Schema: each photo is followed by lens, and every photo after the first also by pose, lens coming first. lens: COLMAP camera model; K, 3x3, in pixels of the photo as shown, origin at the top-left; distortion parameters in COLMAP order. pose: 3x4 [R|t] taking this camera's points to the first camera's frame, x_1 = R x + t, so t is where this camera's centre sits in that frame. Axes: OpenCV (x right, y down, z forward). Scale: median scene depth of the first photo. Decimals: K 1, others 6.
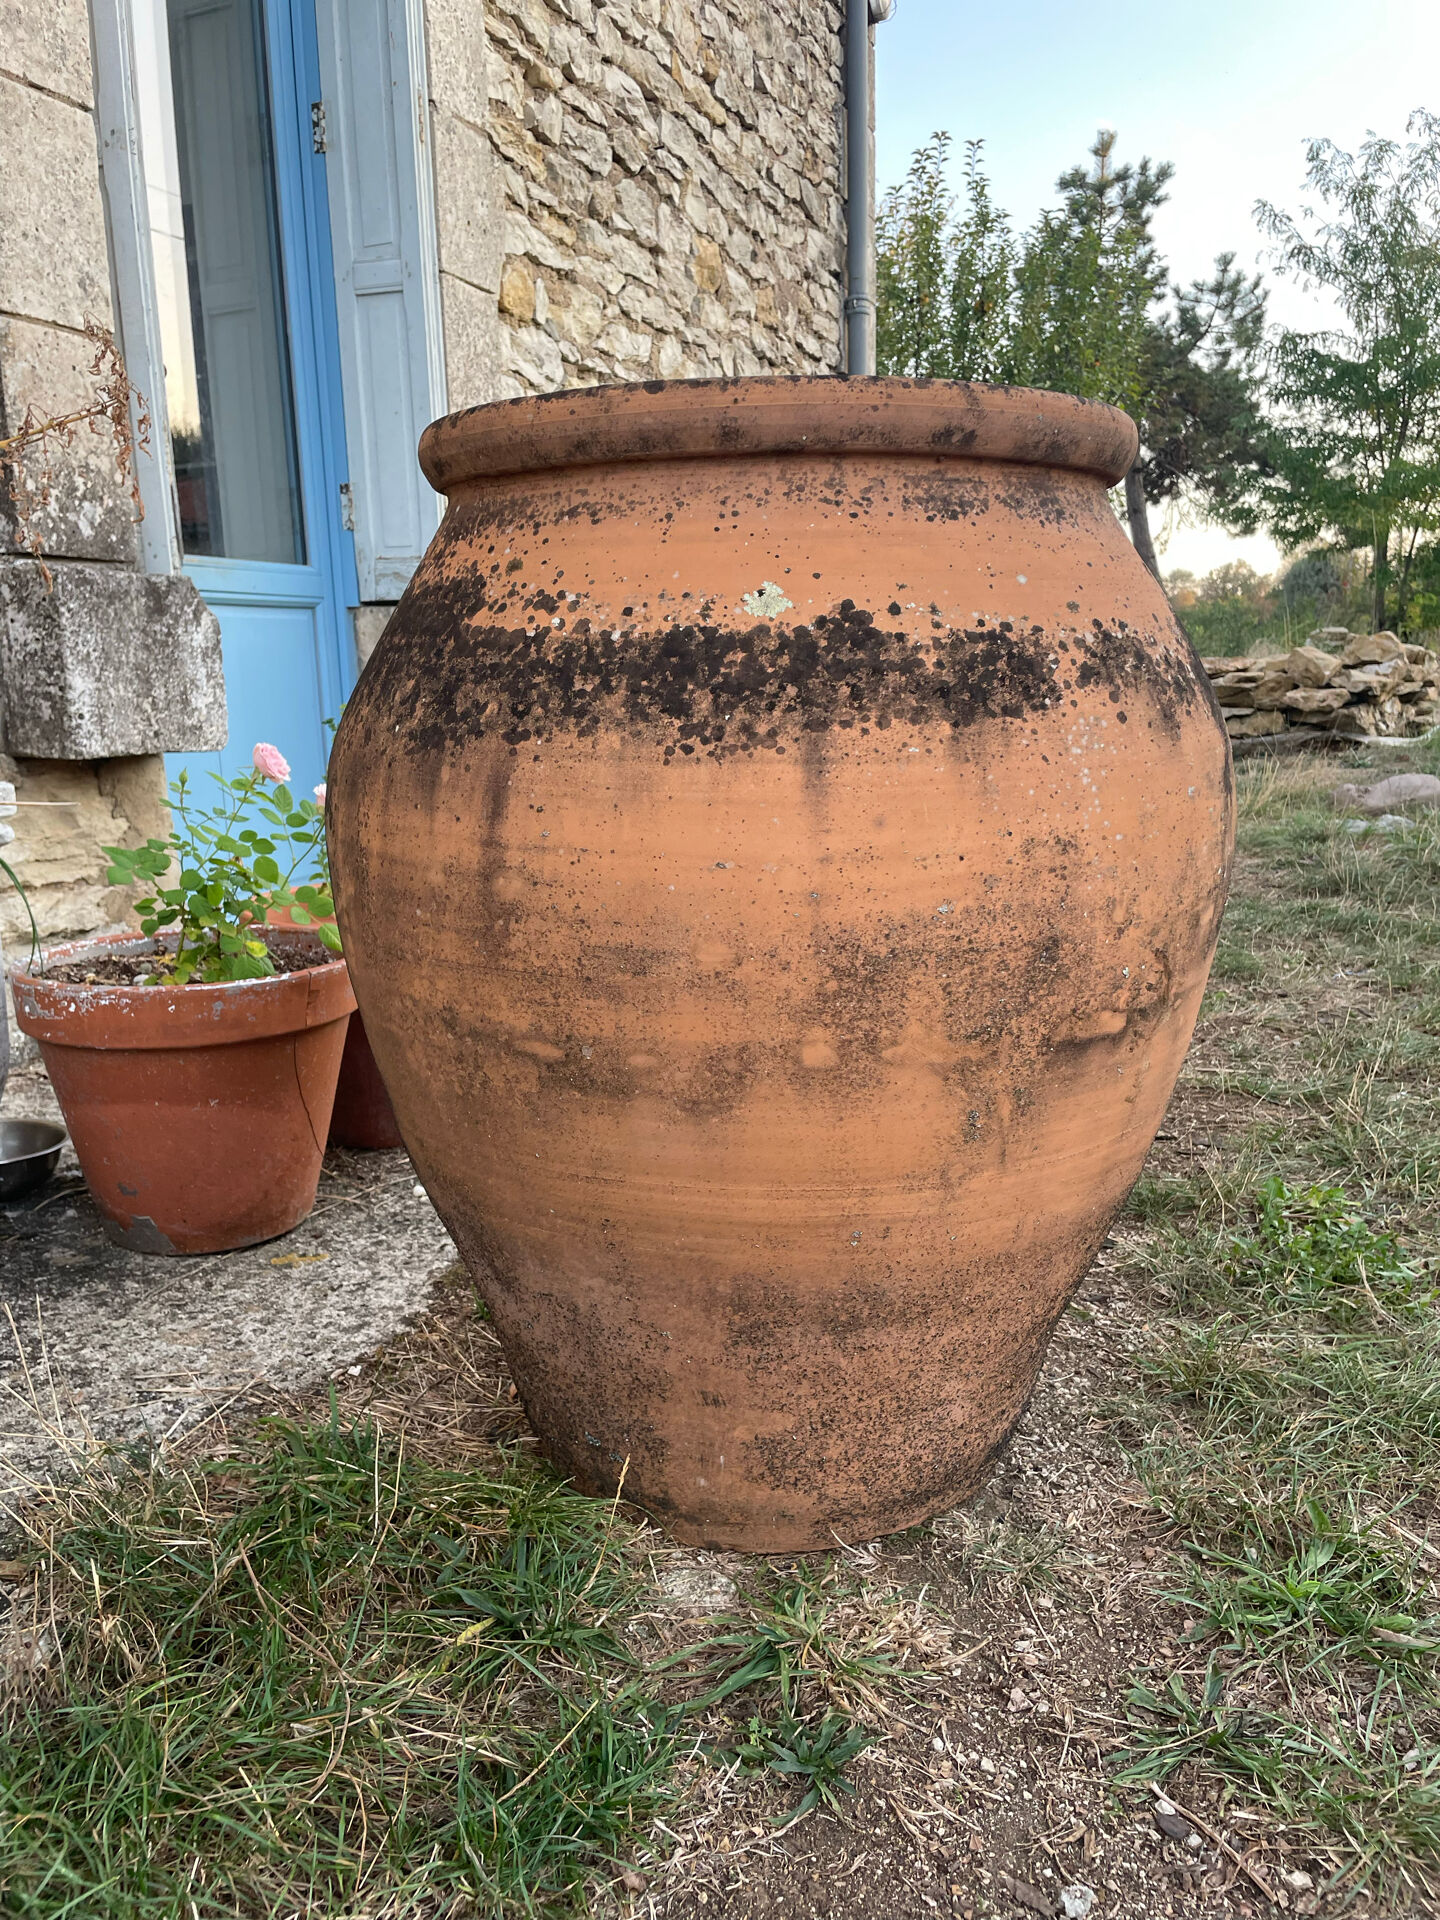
lens RADIAL K [[1456.3, 0, 730.2], [0, 1456.3, 954.6], [0, 0, 1]] dist [0.080542, -0.101775]
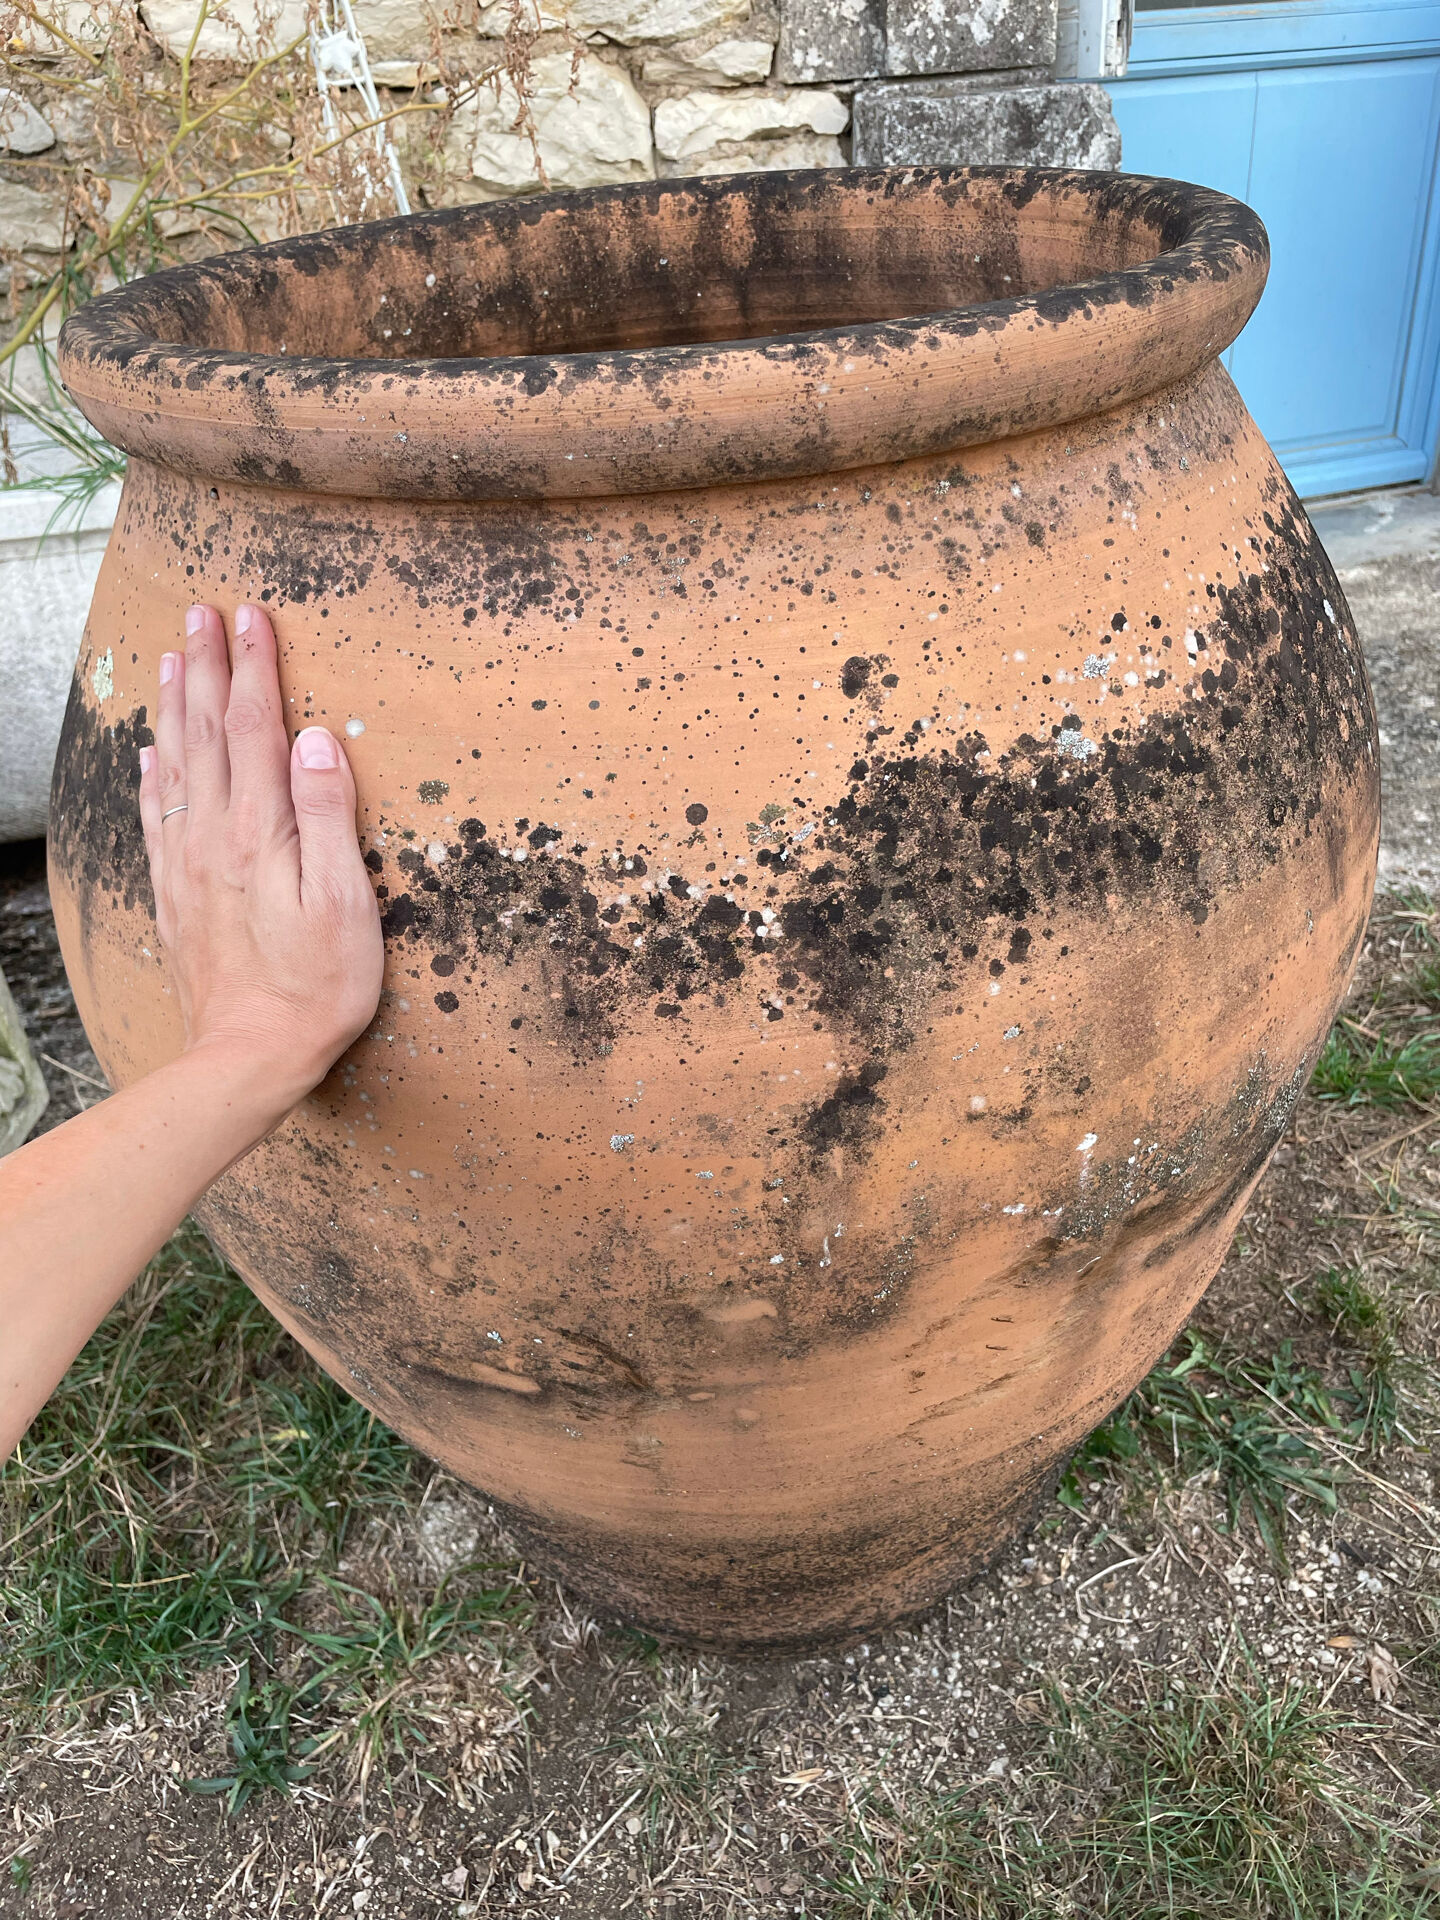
lens RADIAL K [[1467.5, 0, 716.0], [0, 1467.5, 964.3], [0, 0, 1]] dist [0.072373, -0.102990]
pose [[0.592930, 0.413282, -0.691109, 0.706466], [-0.105116, 0.890631, 0.442411, -0.431744], [0.798364, -0.189672, 0.571524, 0.727755]]
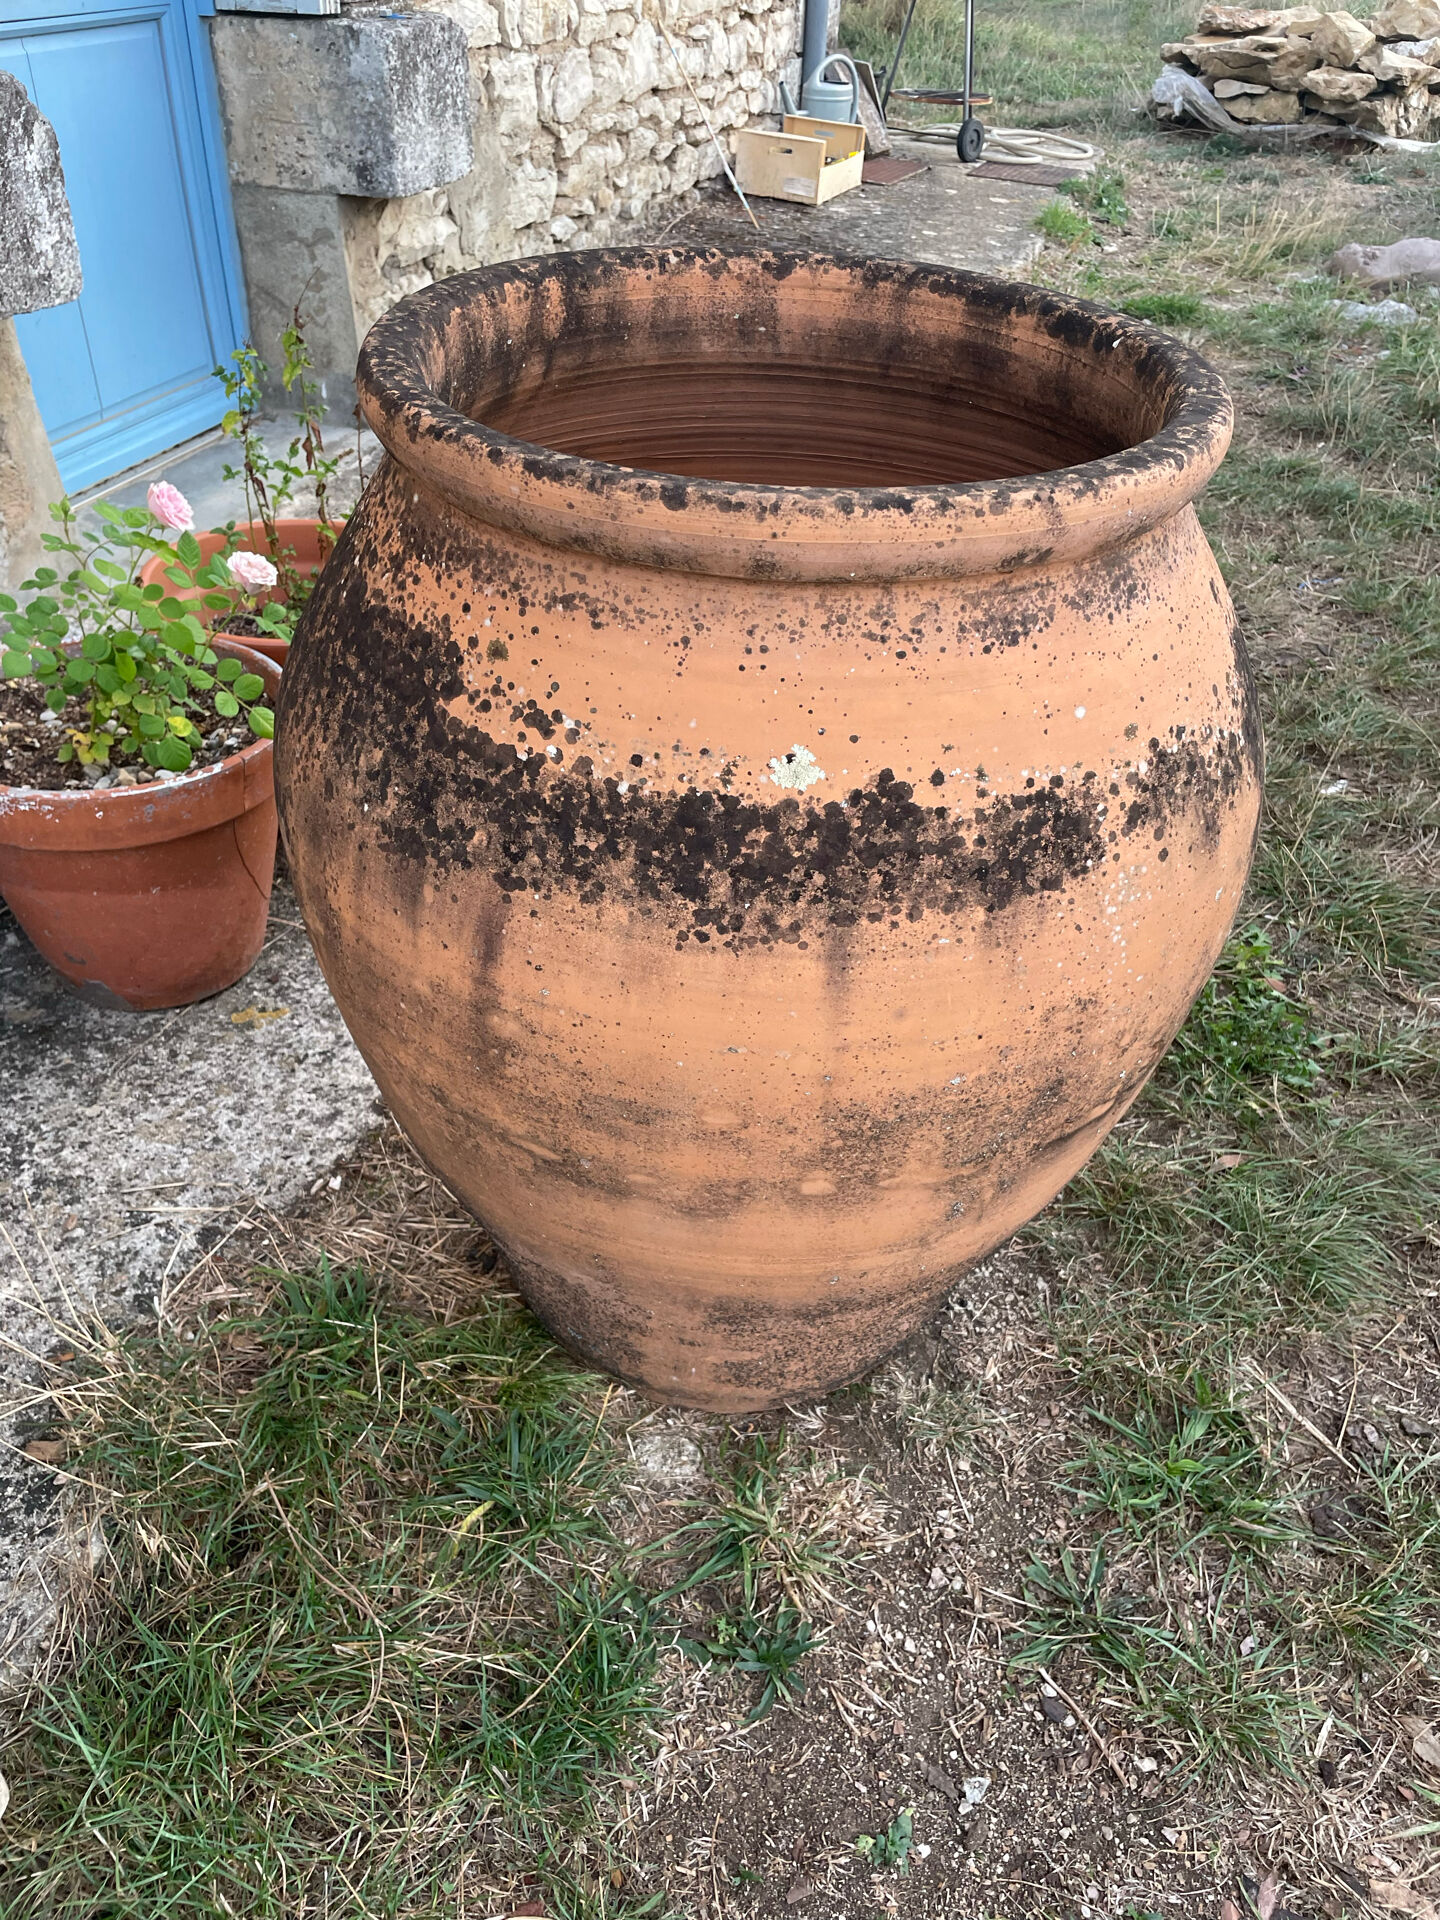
lens RADIAL K [[1451.4, 0, 746.5], [0, 1451.4, 969.7], [0, 0, 1]] dist [0.085265, -0.114897]
pose [[0.996797, 0.017814, 0.077970, -0.065259], [-0.049682, 0.901890, 0.429099, -0.464801], [-0.062677, -0.431598, 0.899886, 0.145800]]
